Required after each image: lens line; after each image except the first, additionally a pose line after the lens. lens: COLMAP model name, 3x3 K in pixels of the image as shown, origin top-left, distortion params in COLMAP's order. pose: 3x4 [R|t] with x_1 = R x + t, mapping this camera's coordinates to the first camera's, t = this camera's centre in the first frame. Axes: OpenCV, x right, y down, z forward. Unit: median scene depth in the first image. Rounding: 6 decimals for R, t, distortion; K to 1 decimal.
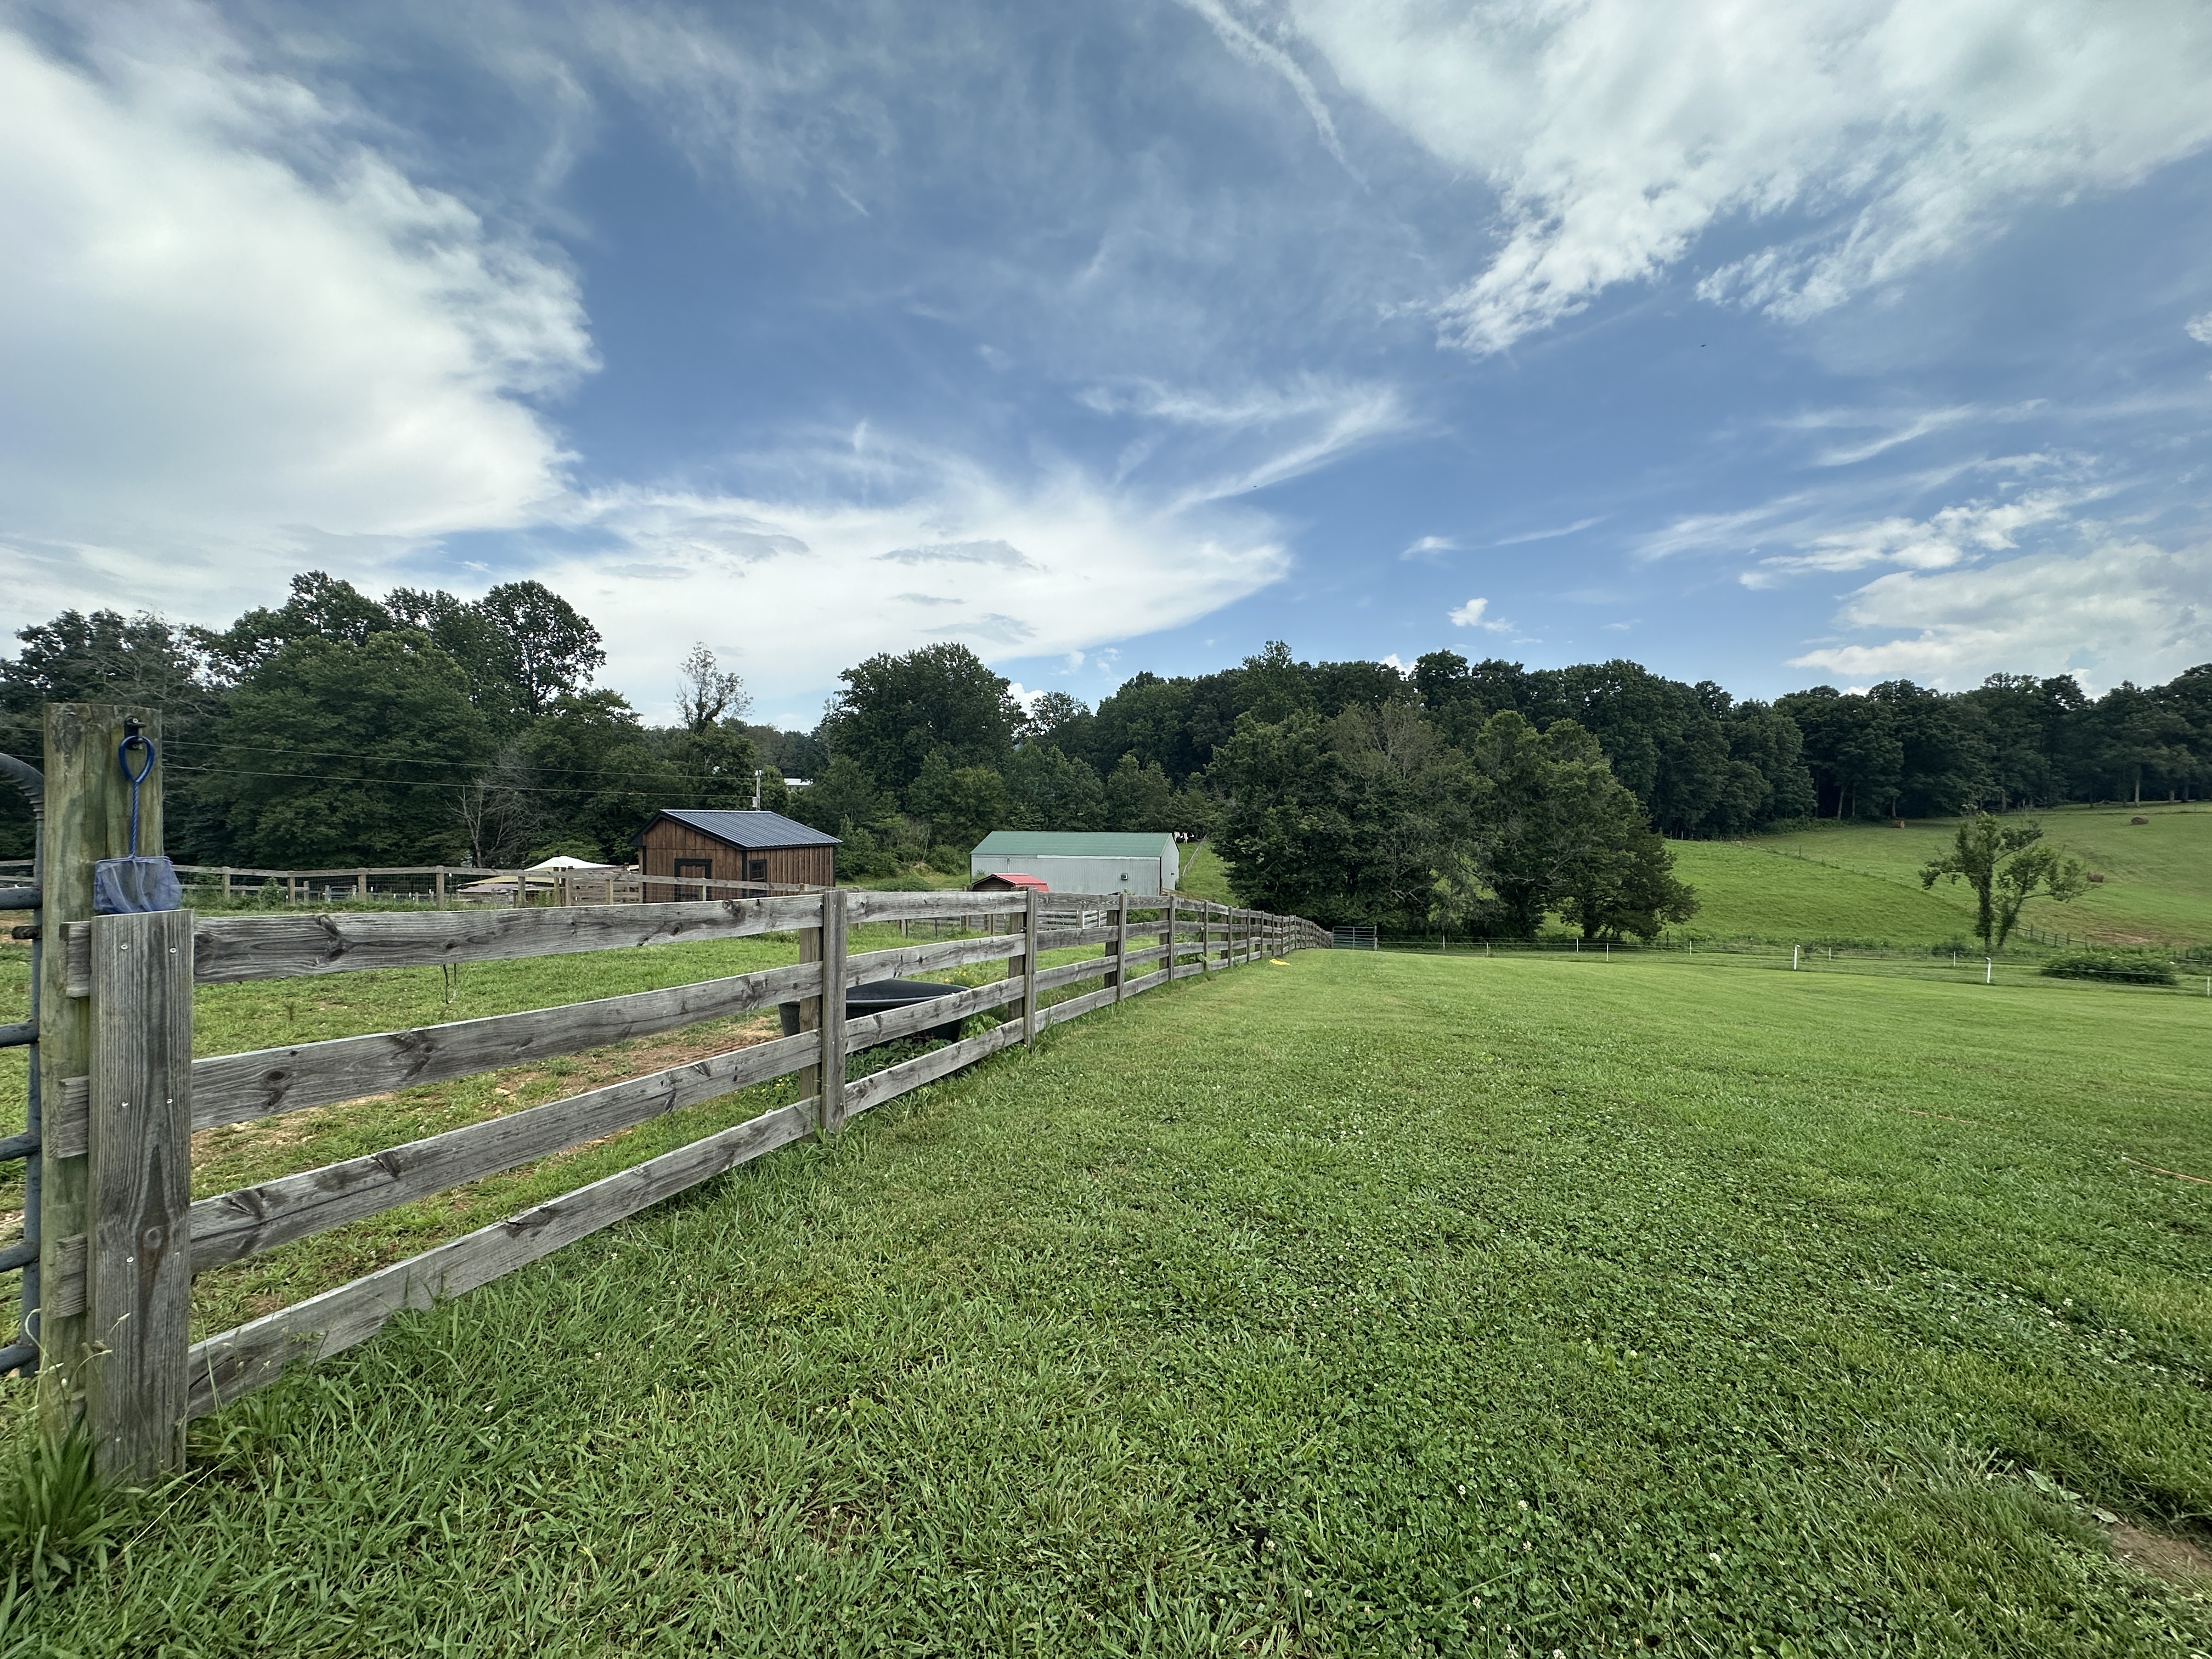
lens RADIAL K [[879.7, 0, 1106.8], [0, 879.7, 826.7], [0, 0, 1]] dist [-0.009213, 0.000297]
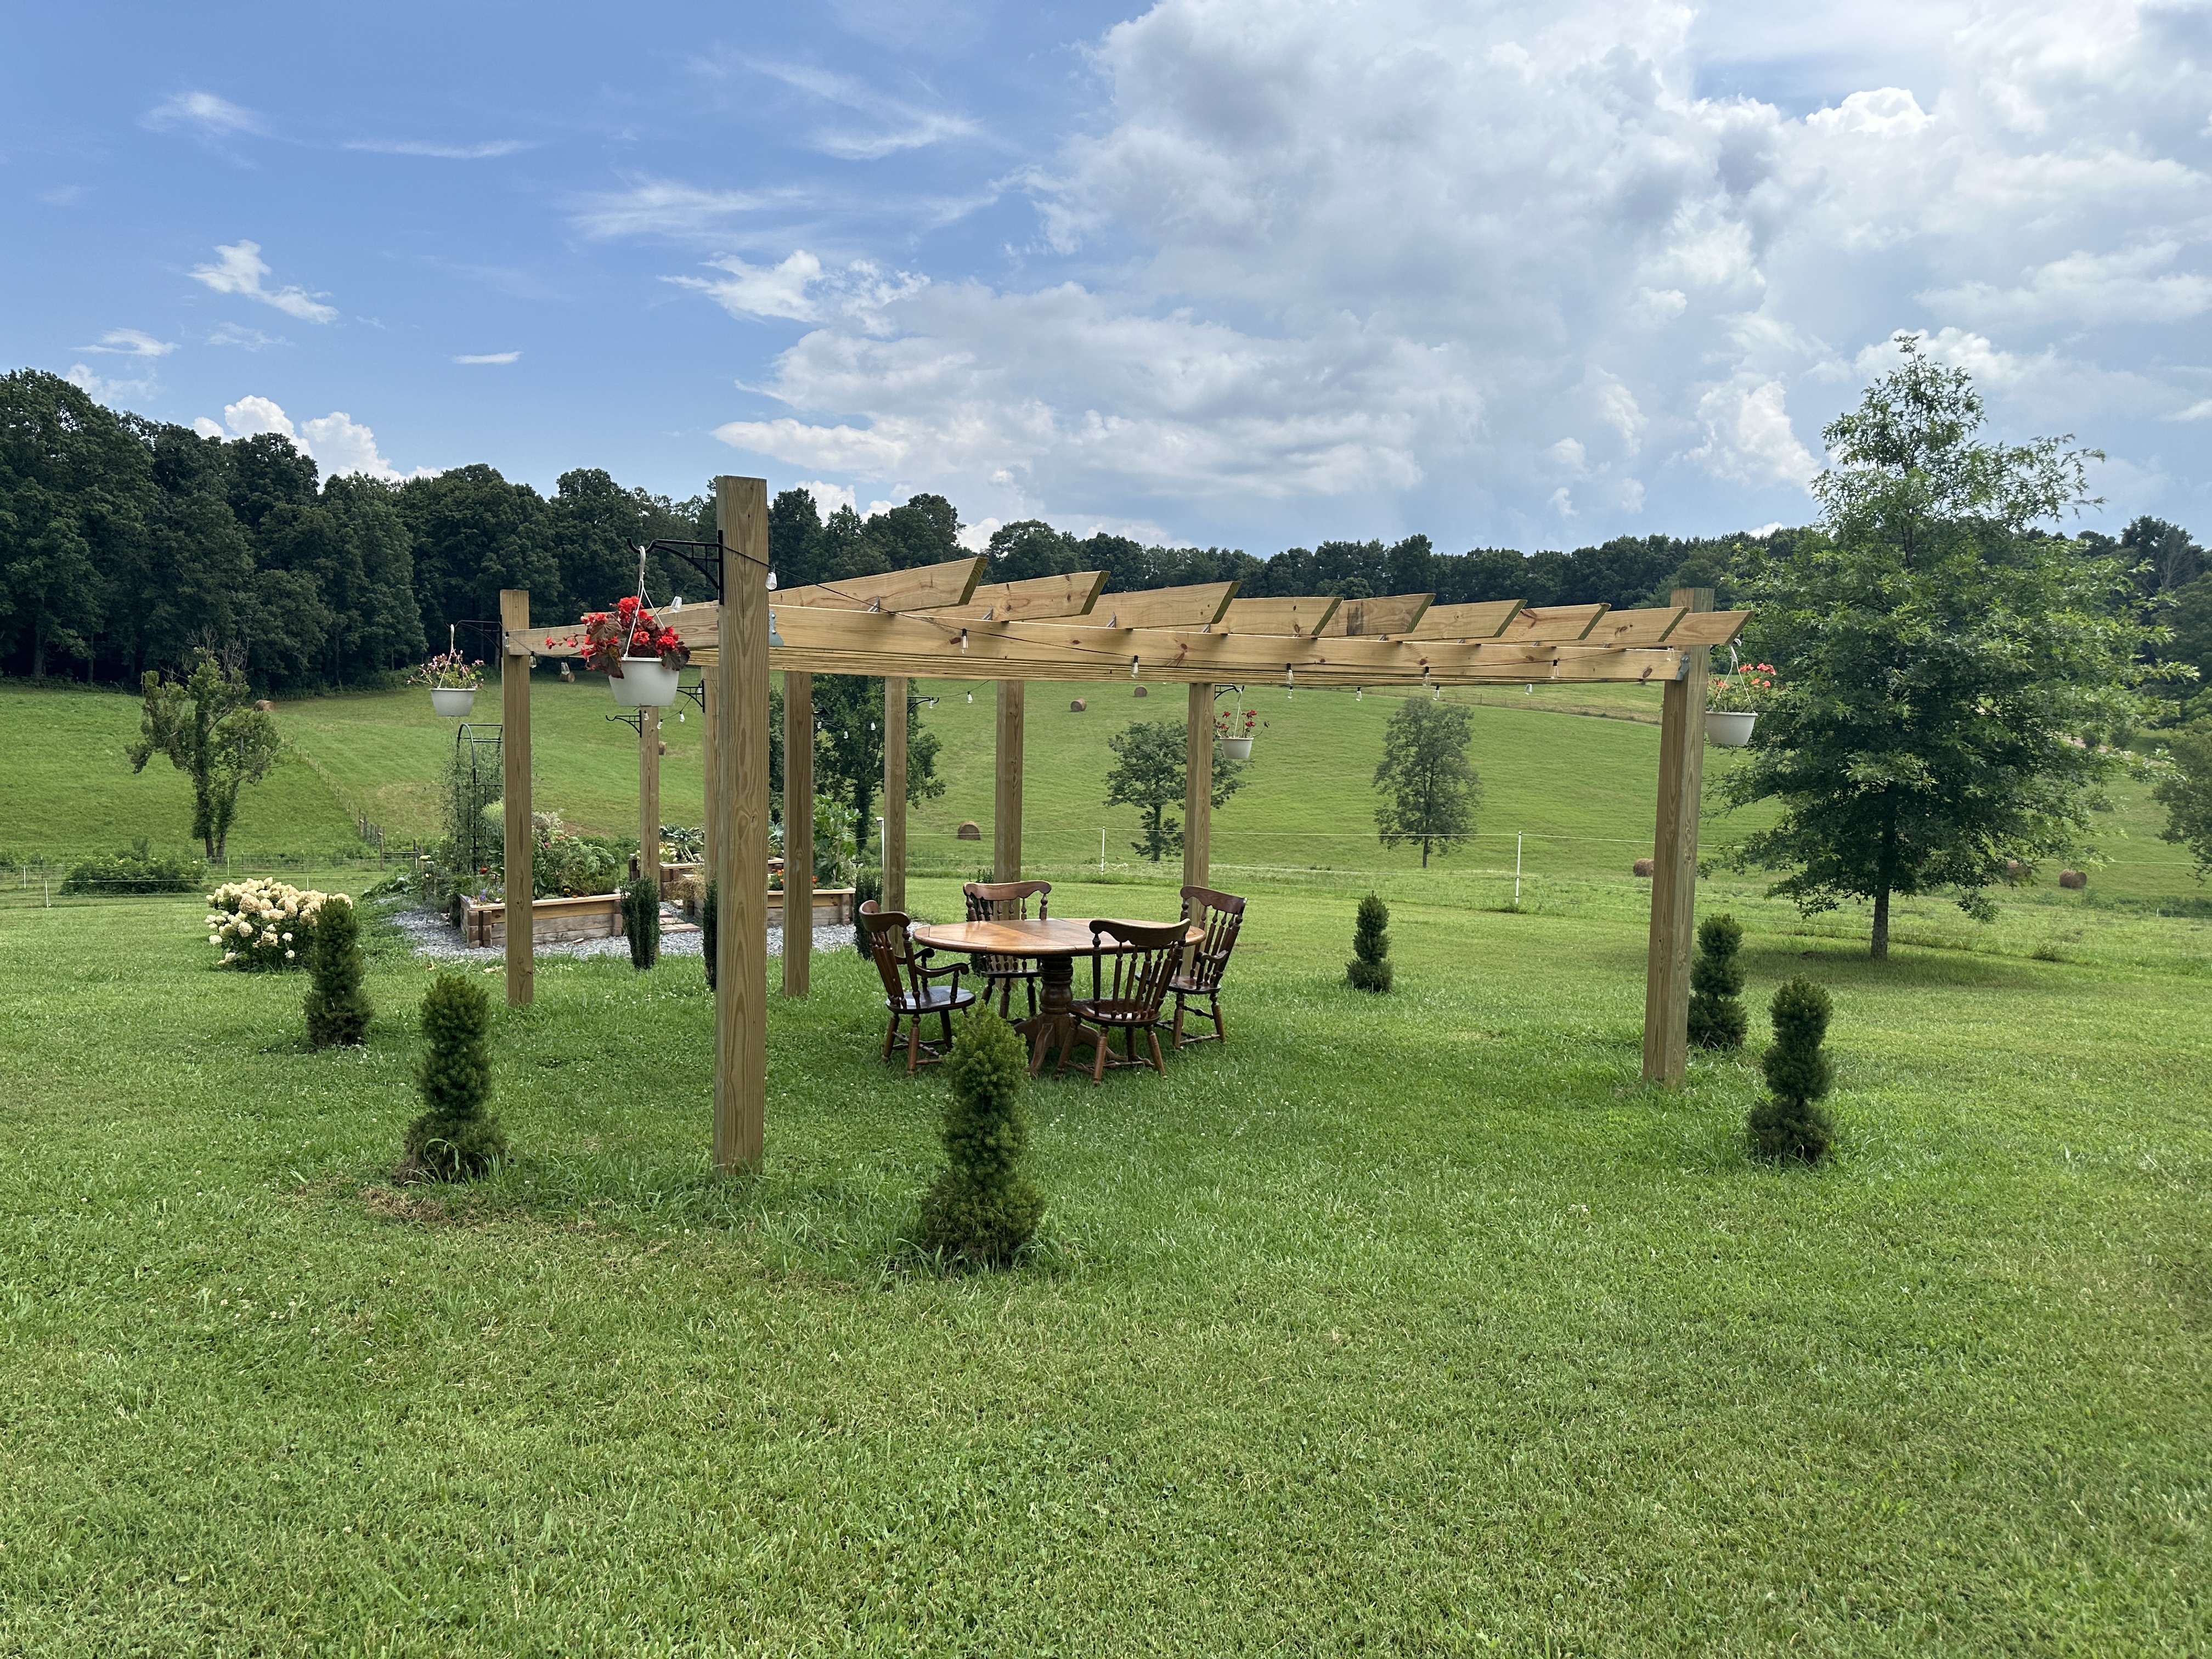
lens RADIAL K [[1537.2, 0, 1102.6], [0, 1537.2, 839.6], [0, 0, 1]] dist [0.121530, -0.181439]
pose [[0.652557, -0.066420, 0.754823, 0.337296], [-0.012010, 0.995119, 0.097947, -0.002142], [-0.757644, -0.072982, 0.648575, -0.217648]]
